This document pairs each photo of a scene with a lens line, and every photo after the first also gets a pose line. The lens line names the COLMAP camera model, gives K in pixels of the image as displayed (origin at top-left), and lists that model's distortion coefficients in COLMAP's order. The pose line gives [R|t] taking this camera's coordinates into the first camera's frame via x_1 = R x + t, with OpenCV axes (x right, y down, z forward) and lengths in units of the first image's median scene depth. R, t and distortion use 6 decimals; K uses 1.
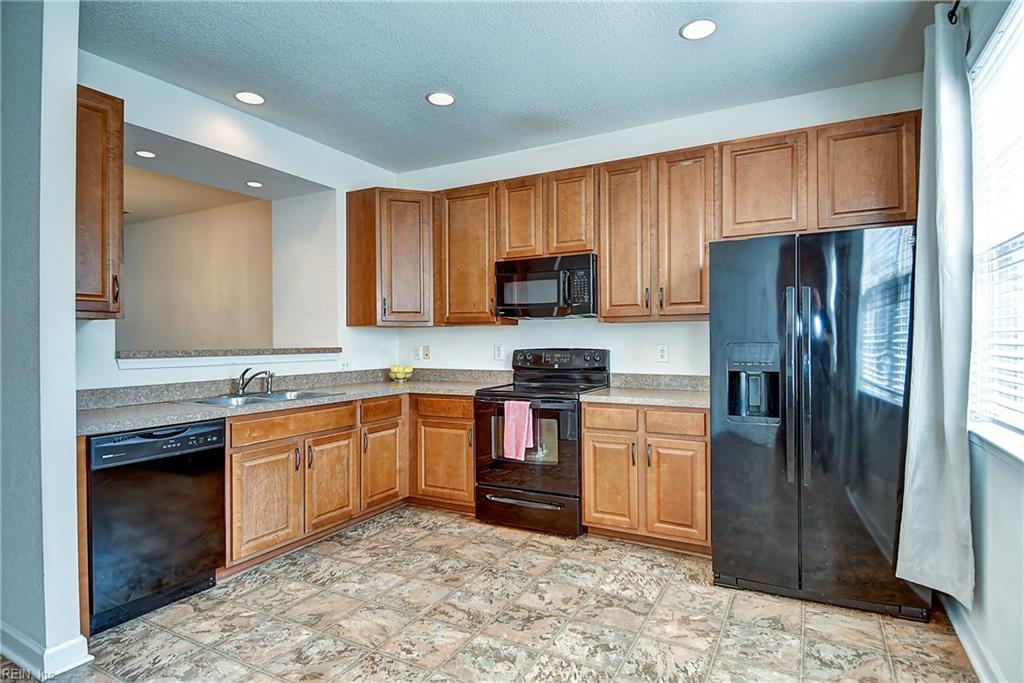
lens RADIAL K [[541.7, 0, 512.0], [0, 541.7, 341.5], [0, 0, 1]] dist [0.029803, -0.046927]
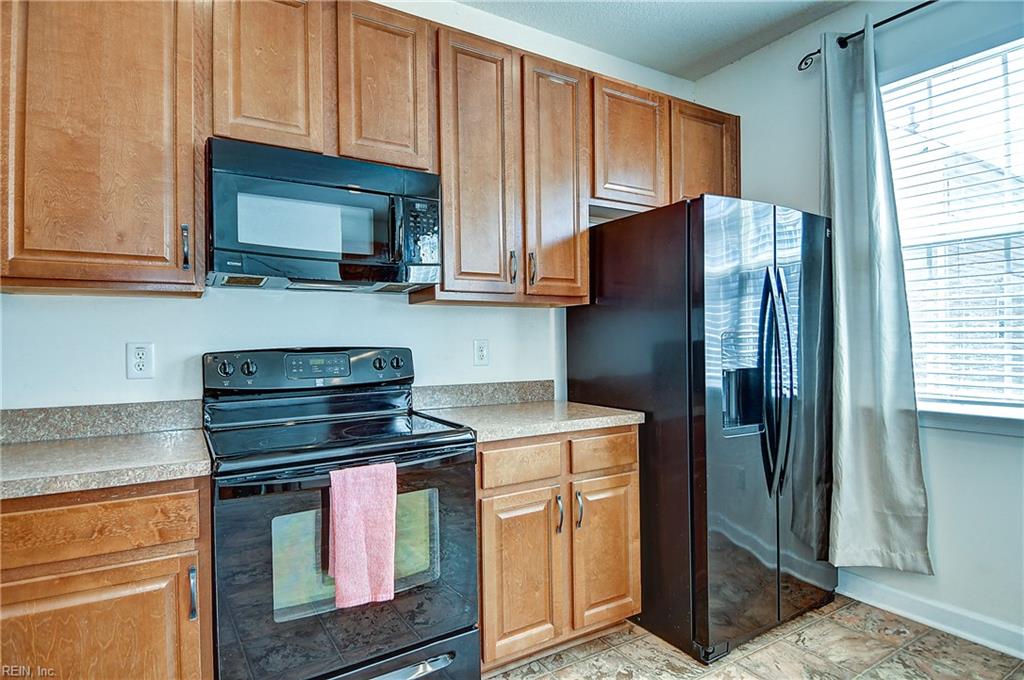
lens RADIAL K [[541.7, 0, 512.0], [0, 541.7, 340.0], [0, 0, 1]] dist [0.029803, -0.046927]
pose [[0.502485, 0.001225, 0.864585, -0.304277], [0.004871, 0.999979, -0.004248, 0.010495], [-0.864572, 0.006346, 0.502468, 0.666834]]
